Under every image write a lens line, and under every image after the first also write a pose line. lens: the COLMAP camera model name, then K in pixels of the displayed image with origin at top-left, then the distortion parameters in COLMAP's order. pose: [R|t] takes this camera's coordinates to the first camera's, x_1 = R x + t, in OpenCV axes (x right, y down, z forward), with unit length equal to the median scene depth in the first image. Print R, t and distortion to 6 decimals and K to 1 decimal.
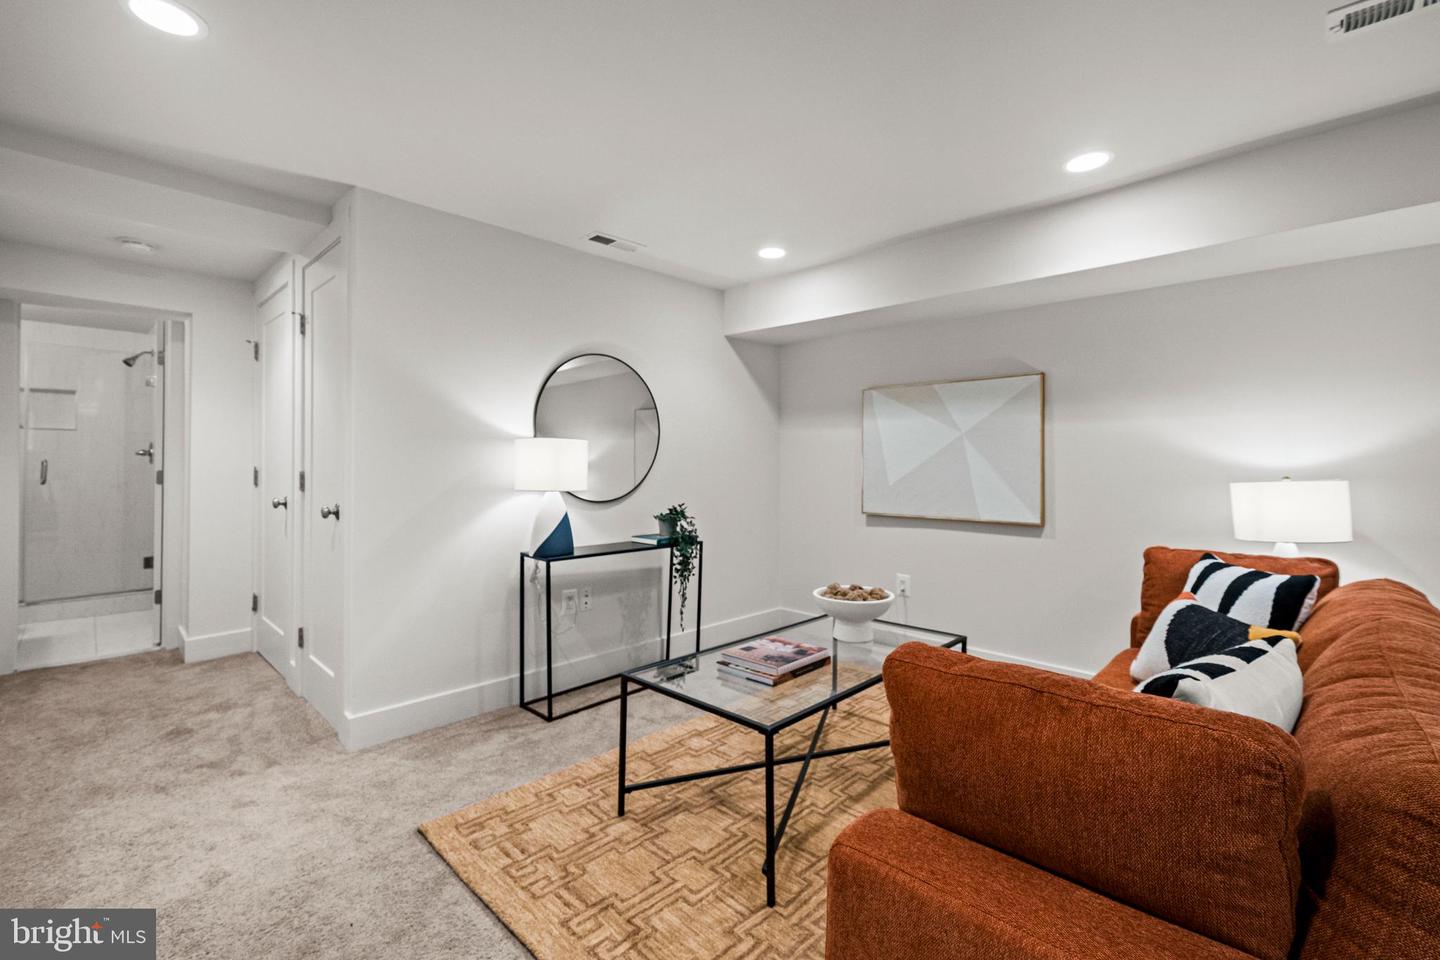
lens RADIAL K [[632.8, 0, 720.5], [0, 632.8, 472.8], [0, 0, 1]] dist [0.001012, 0.000106]
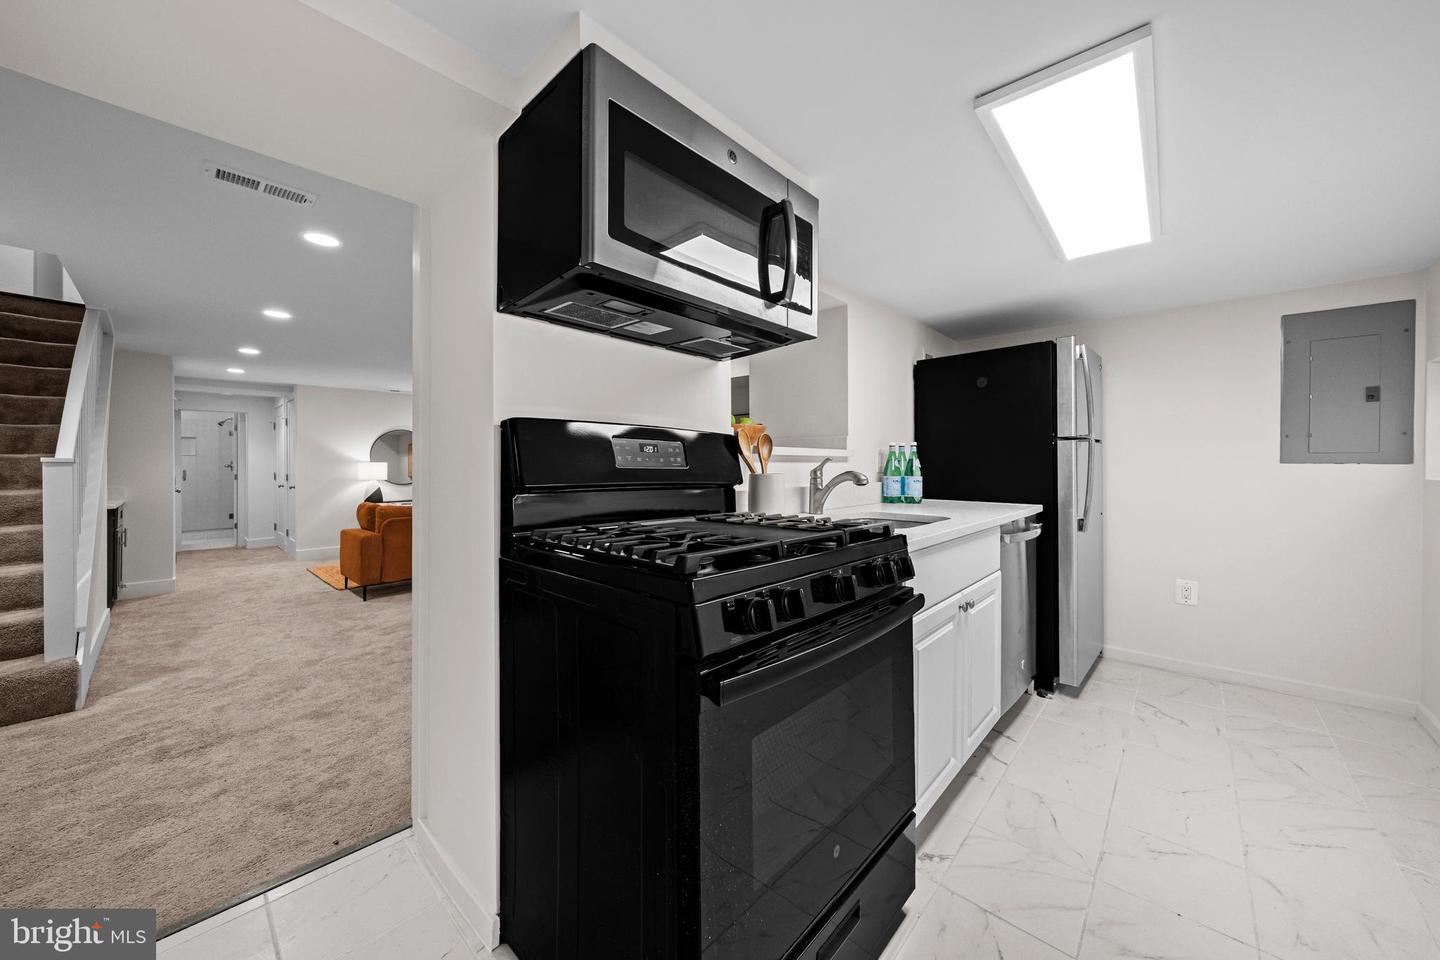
lens RADIAL K [[512.6, 0, 719.4], [0, 512.6, 470.7], [0, 0, 1]] dist [-0.003060, -0.000126]
pose [[0.999425, -0.013589, 0.031068, 0.973767], [0.013570, 0.999908, 0.000819, 0.005577], [-0.031076, -0.000397, 0.999517, -1.091722]]
